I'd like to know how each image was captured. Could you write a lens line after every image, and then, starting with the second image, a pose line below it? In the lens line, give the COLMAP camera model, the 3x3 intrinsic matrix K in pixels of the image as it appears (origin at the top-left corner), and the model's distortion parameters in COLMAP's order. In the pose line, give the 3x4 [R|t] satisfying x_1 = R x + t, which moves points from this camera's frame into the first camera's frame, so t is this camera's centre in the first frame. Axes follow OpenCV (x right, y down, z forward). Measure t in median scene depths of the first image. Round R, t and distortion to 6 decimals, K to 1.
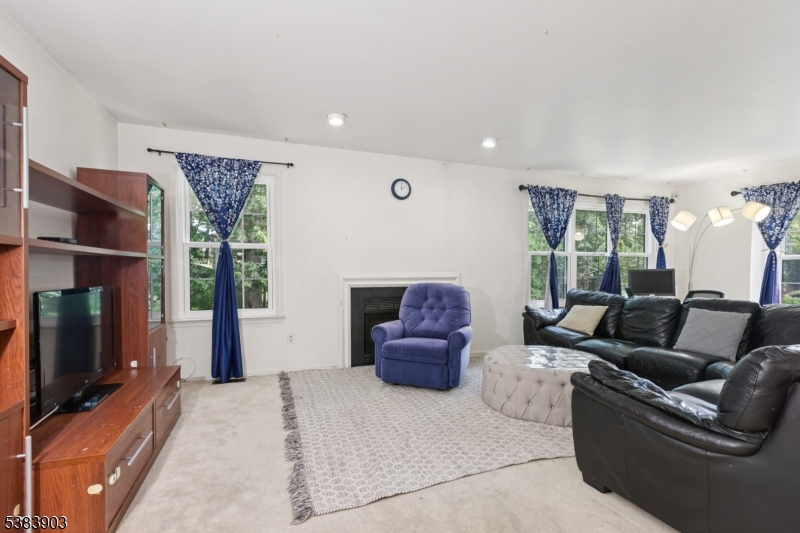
lens RADIAL K [[361.1, 0, 402.2], [0, 361.1, 278.8], [0, 0, 1]] dist [0.004187, 0.000274]
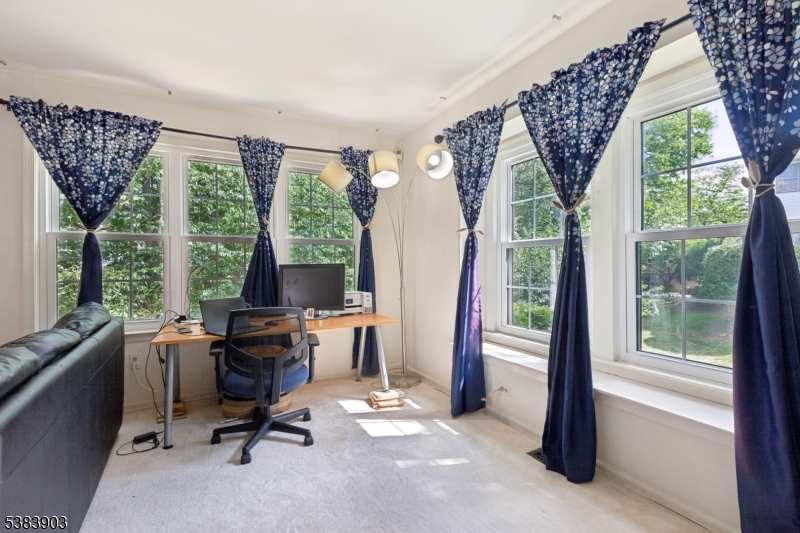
lens RADIAL K [[361.1, 0, 392.1], [0, 361.1, 261.2], [0, 0, 1]] dist [0.004187, 0.000274]
pose [[0.991009, -0.003616, 0.133745, 1.018714], [0.008091, 0.999425, -0.032932, -0.014796], [-0.133549, 0.033718, 0.990468, 0.560367]]
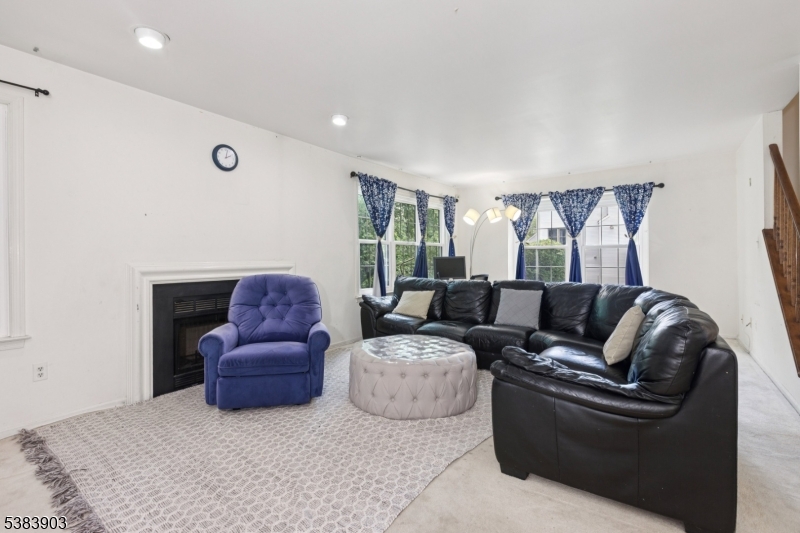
lens RADIAL K [[361.1, 0, 391.2], [0, 361.1, 255.0], [0, 0, 1]] dist [0.004187, 0.000274]
pose [[0.844537, -0.001540, 0.535495, -0.136304], [0.020053, 0.999385, -0.028752, -0.003431], [-0.535121, 0.035020, 0.844049, 0.156094]]
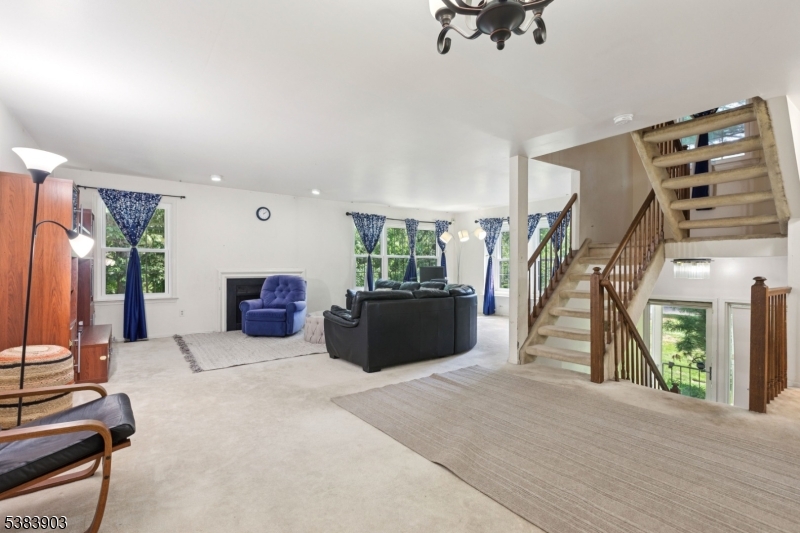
lens RADIAL K [[361.1, 0, 394.8], [0, 361.1, 266.9], [0, 0, 1]] dist [0.004187, 0.000274]
pose [[0.963215, 0.001986, 0.268725, 0.137520], [0.004114, 0.999747, -0.022135, 0.013463], [-0.268701, 0.022426, 0.962963, -0.684273]]
